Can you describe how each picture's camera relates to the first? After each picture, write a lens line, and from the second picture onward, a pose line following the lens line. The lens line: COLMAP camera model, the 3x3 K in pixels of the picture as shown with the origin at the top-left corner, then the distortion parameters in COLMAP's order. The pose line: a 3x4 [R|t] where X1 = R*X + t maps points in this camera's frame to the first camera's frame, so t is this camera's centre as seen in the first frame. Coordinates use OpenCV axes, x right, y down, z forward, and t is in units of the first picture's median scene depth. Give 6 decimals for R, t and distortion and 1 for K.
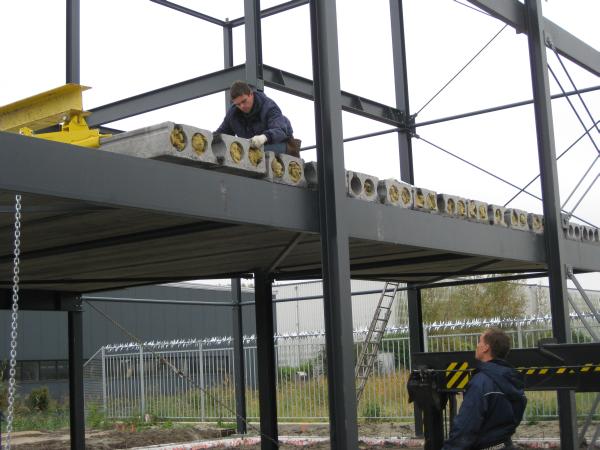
lens RADIAL K [[974.4, 0, 300.0], [0, 974.4, 225.0], [0, 0, 1]] dist [-0.136978, 0.051368]
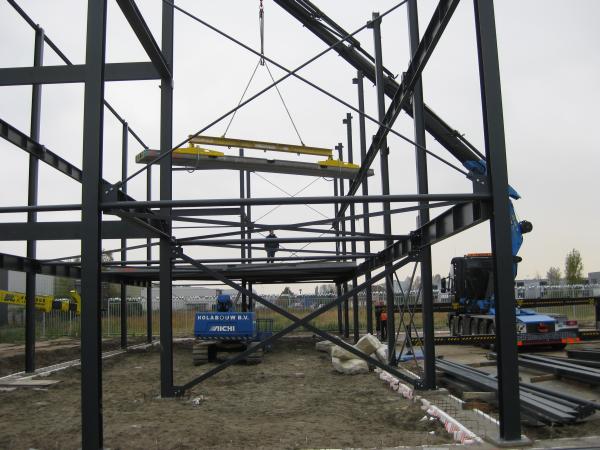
lens RADIAL K [[664.9, 0, 300.0], [0, 664.9, 225.0], [0, 0, 1]] dist [-0.177748, 0.159936]
pose [[0.790202, 0.095010, 0.605437, -0.935811], [-0.095007, 0.994958, -0.032136, -0.054825], [-0.605437, -0.032127, 0.795244, -0.597161]]
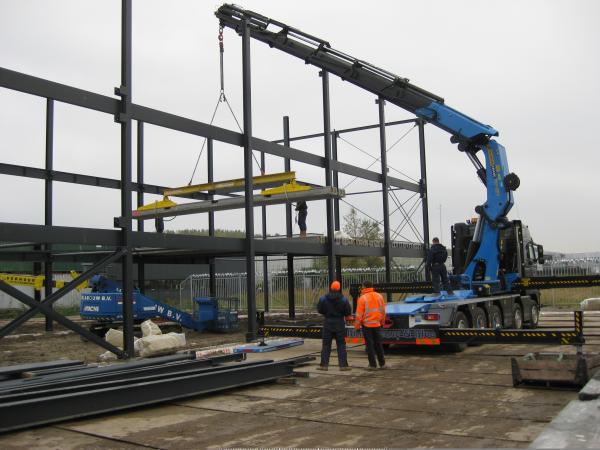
lens RADIAL K [[664.9, 0, 300.0], [0, 664.9, 225.0], [0, 0, 1]] dist [-0.177748, 0.159936]
pose [[0.994833, 0.023221, 0.098839, -0.164532], [-0.028674, 0.998123, 0.054111, -0.115130], [-0.097397, -0.056666, 0.993631, -0.769667]]
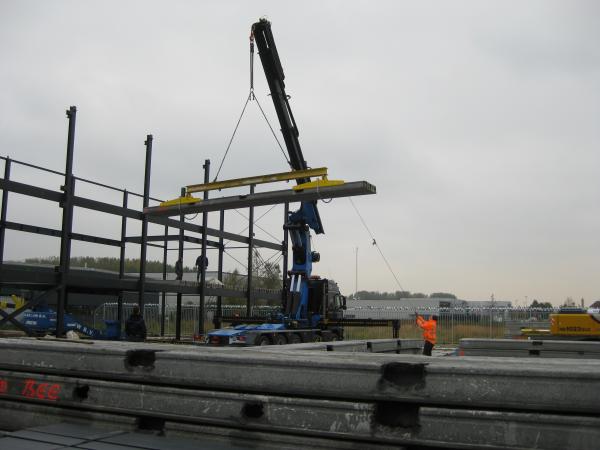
lens RADIAL K [[664.9, 0, 300.0], [0, 664.9, 225.0], [0, 0, 1]] dist [-0.177748, 0.159936]
pose [[0.973563, 0.092676, 0.208771, -0.114422], [-0.093475, 0.995603, -0.006061, -0.192834], [-0.208415, -0.013614, 0.977946, -1.314497]]
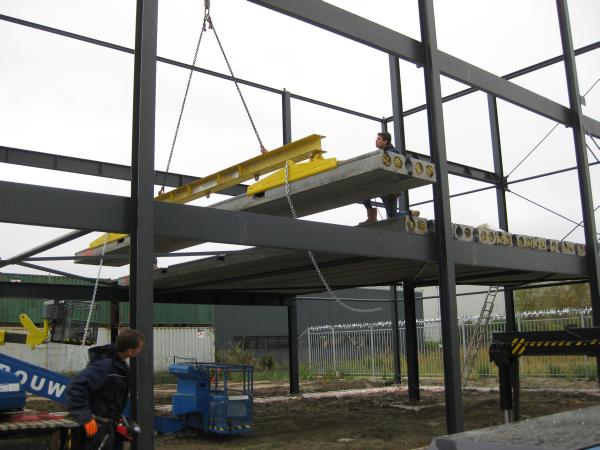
lens RADIAL K [[664.9, 0, 300.0], [0, 664.9, 225.0], [0, 0, 1]] dist [-0.177748, 0.159936]
pose [[0.977944, -0.022504, -0.207652, 0.011582], [0.016472, 0.999392, -0.030731, -0.010607], [0.208218, 0.026633, 0.977720, -0.075074]]
